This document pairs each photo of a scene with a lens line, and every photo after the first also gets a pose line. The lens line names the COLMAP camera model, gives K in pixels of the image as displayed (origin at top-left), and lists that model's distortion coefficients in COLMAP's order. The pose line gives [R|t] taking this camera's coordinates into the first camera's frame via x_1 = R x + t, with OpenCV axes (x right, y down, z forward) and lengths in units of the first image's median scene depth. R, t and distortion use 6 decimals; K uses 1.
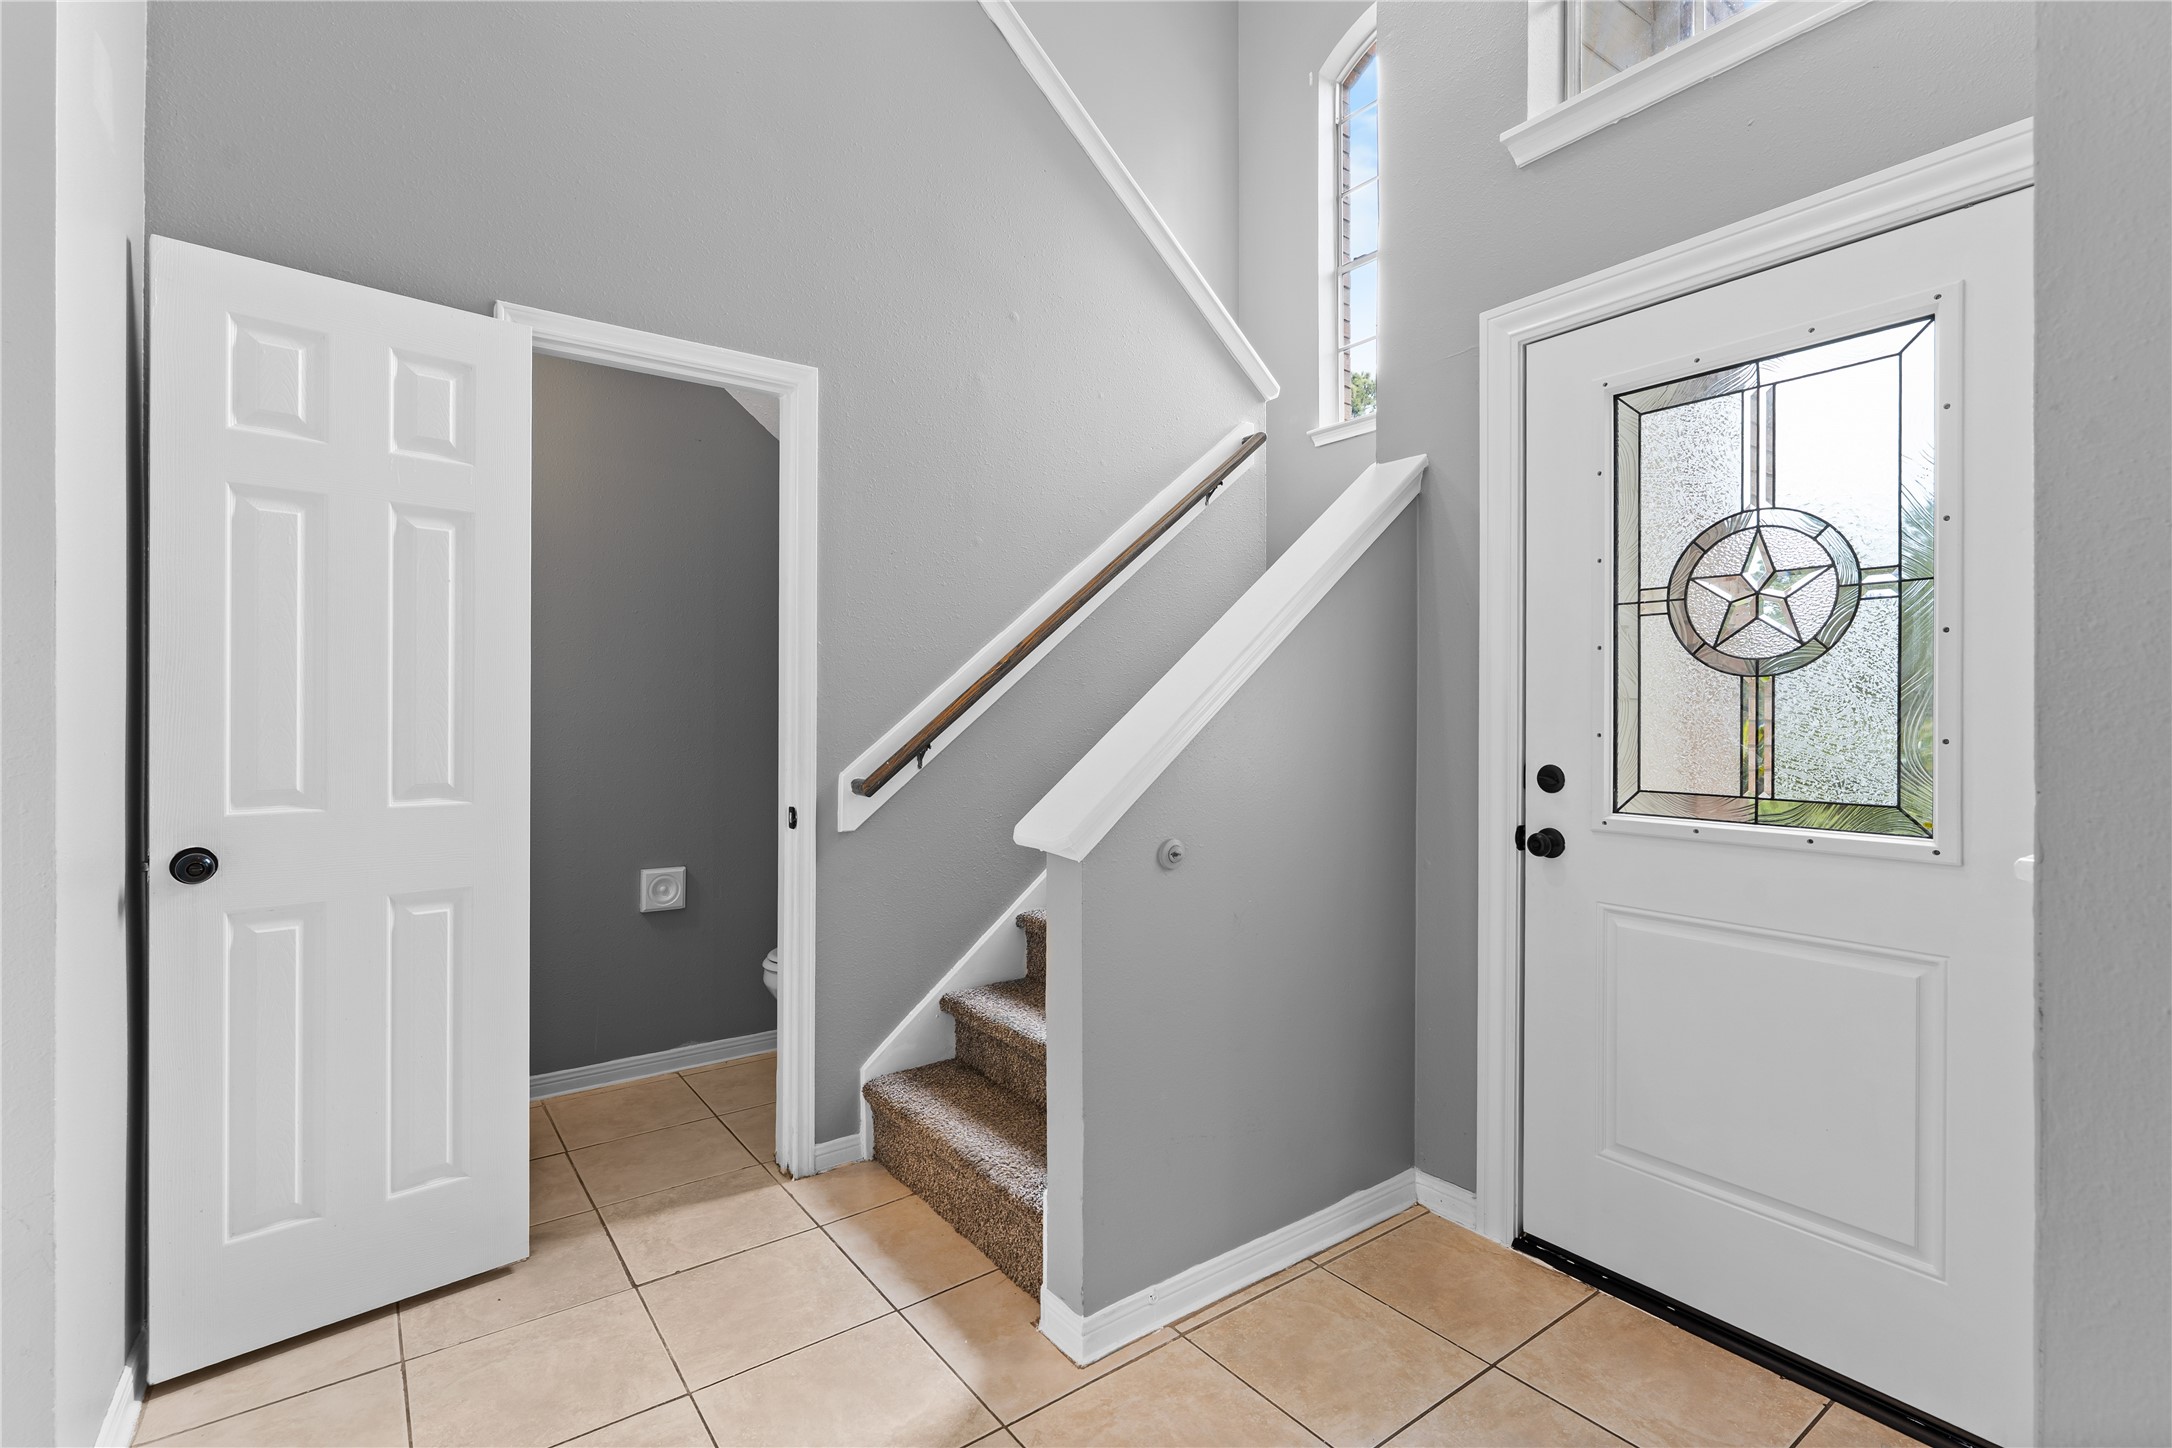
lens RADIAL K [[988.3, 0, 1074.8], [0, 988.3, 709.9], [0, 0, 1]] dist [0.002284, -0.000036]
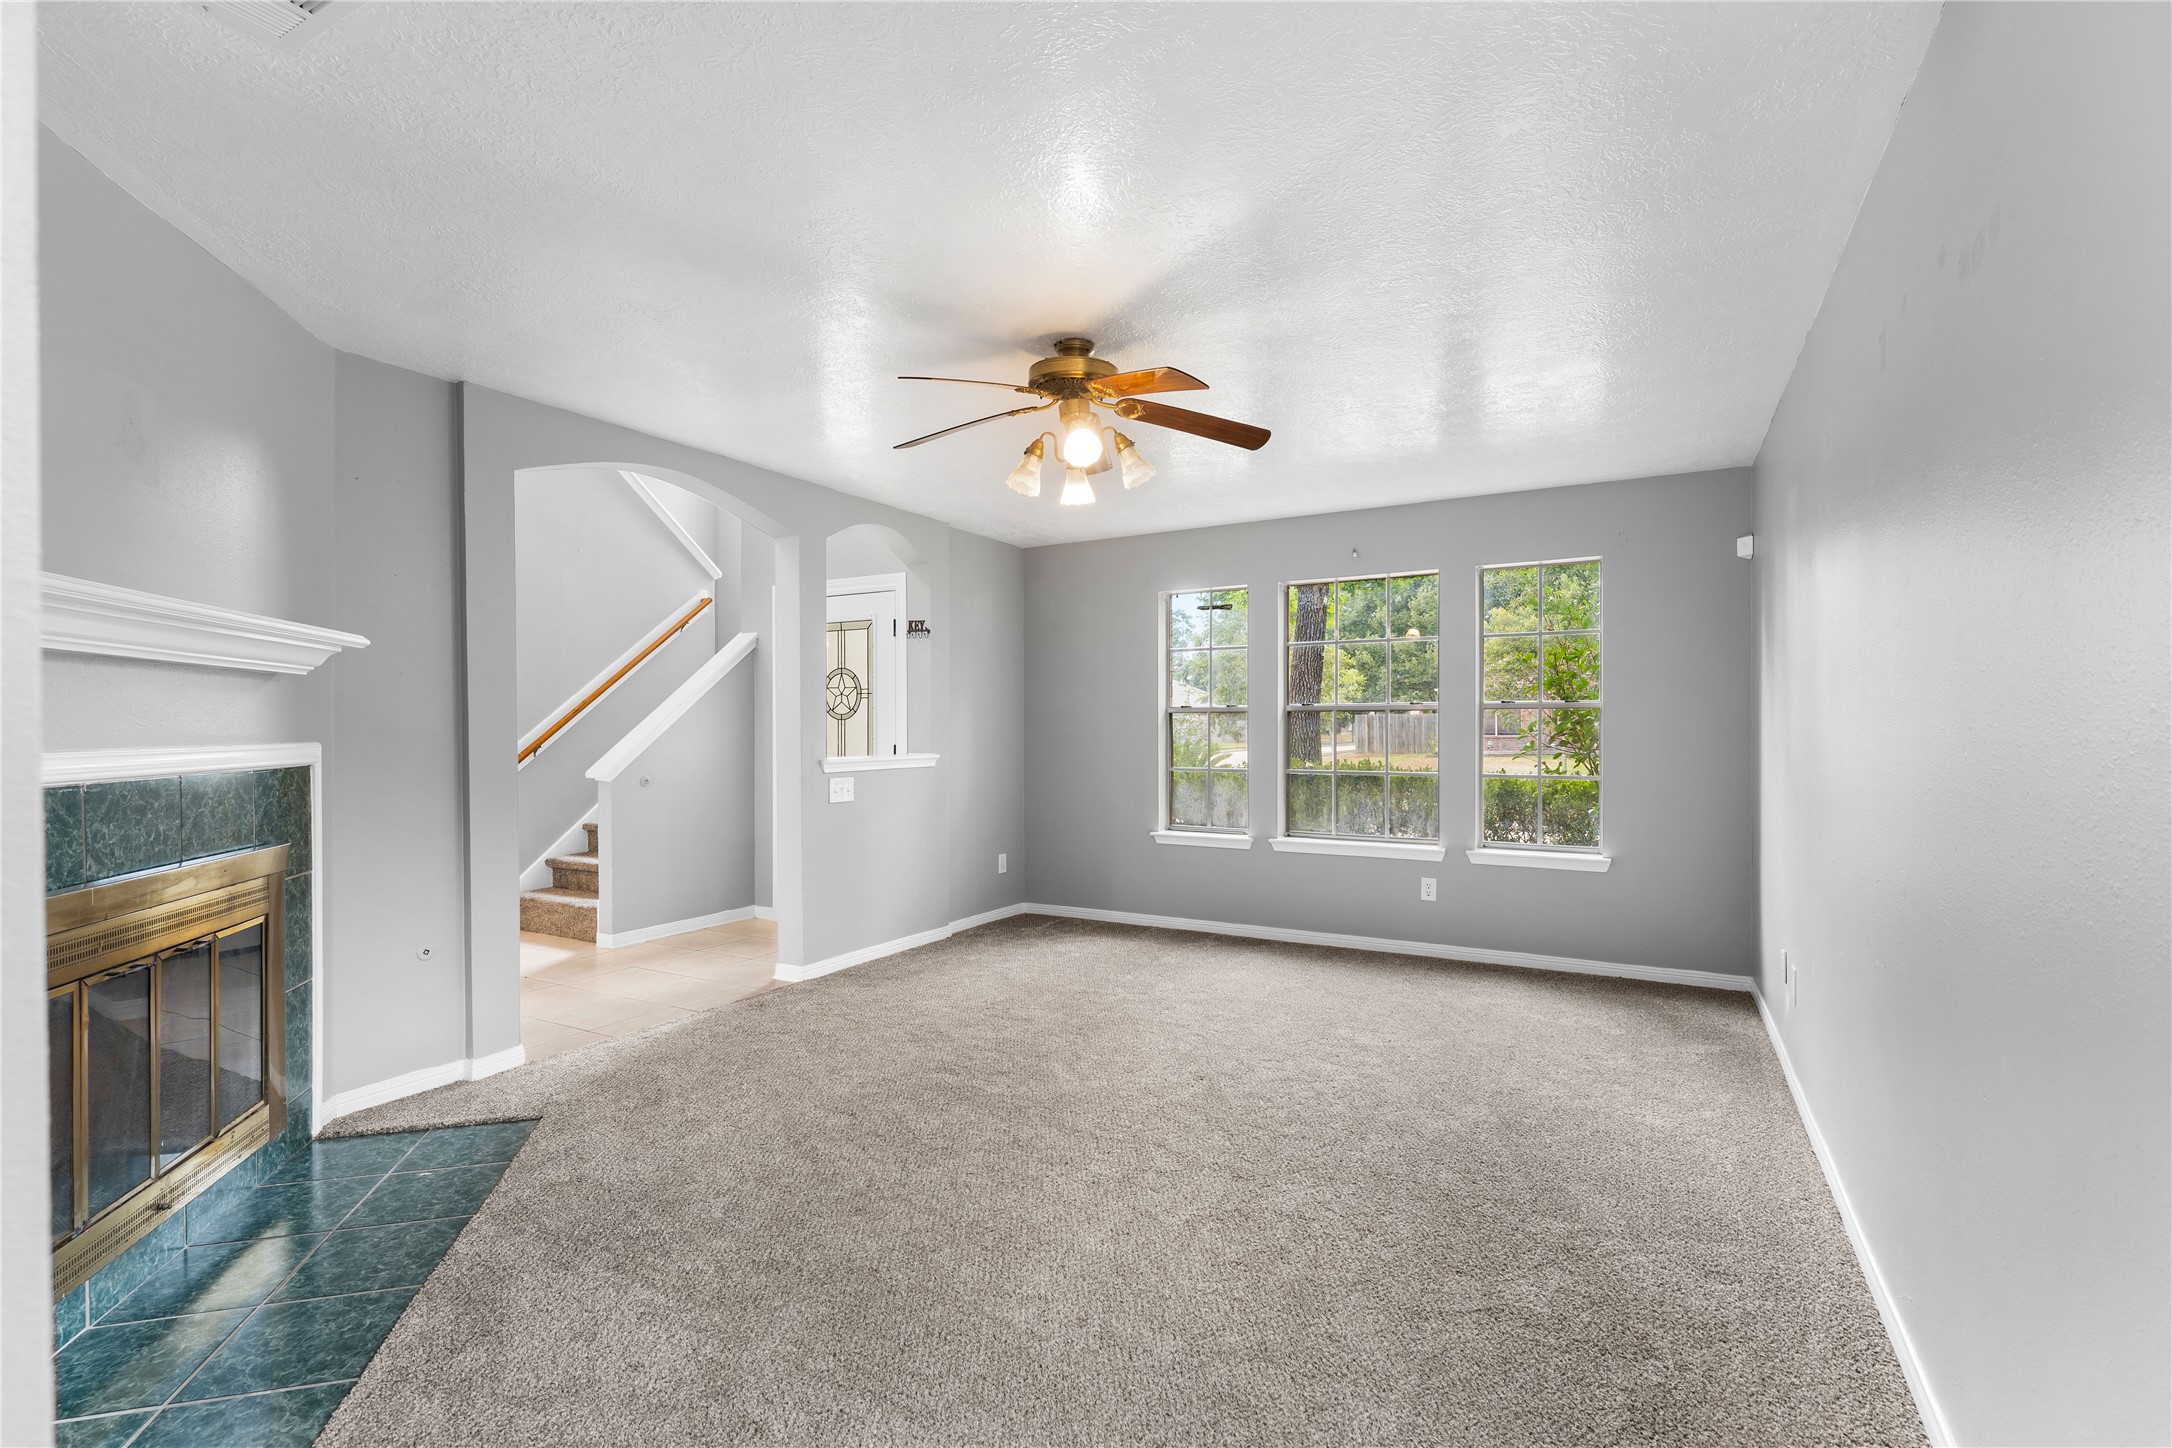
lens RADIAL K [[988.3, 0, 1064.6], [0, 988.3, 721.7], [0, 0, 1]] dist [0.002284, -0.000036]
pose [[0.913699, -0.001651, 0.406388, 0.033691], [0.004499, 0.999972, -0.006053, -0.002662], [-0.406367, 0.007359, 0.913680, -1.787485]]
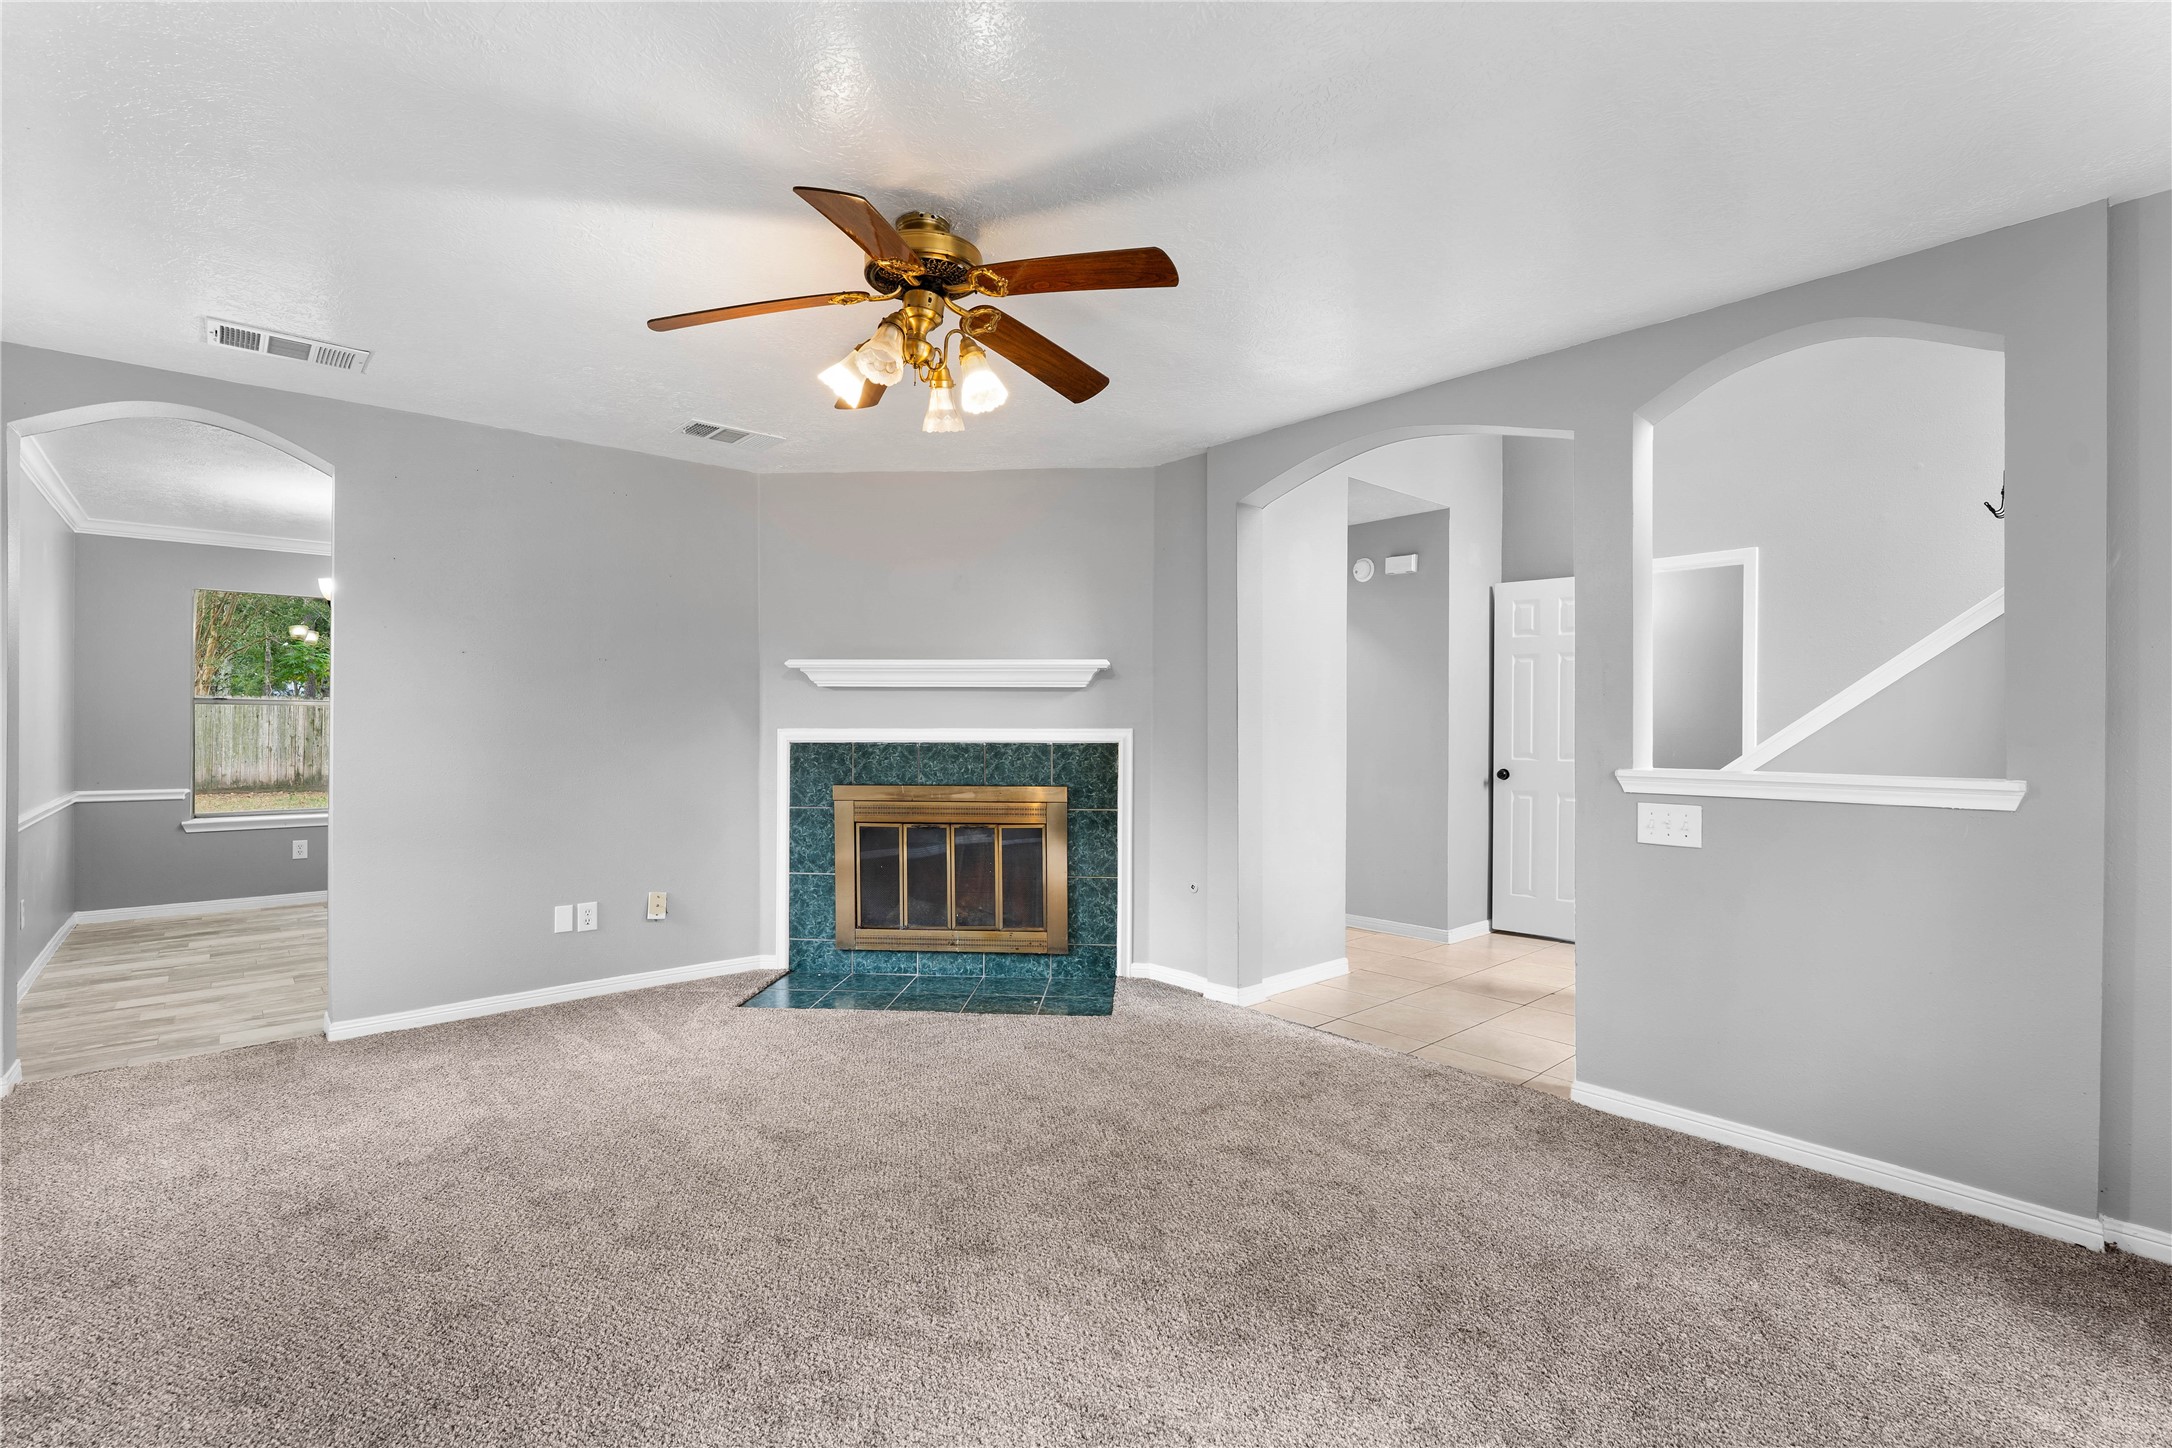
lens RADIAL K [[988.3, 0, 1085.6], [0, 988.3, 728.4], [0, 0, 1]] dist [0.002284, -0.000036]
pose [[0.096722, 0.001080, -0.995311, 1.641891], [-0.006873, 0.999976, 0.000417, 0.011327], [0.995288, 0.006800, 0.096727, -0.505641]]
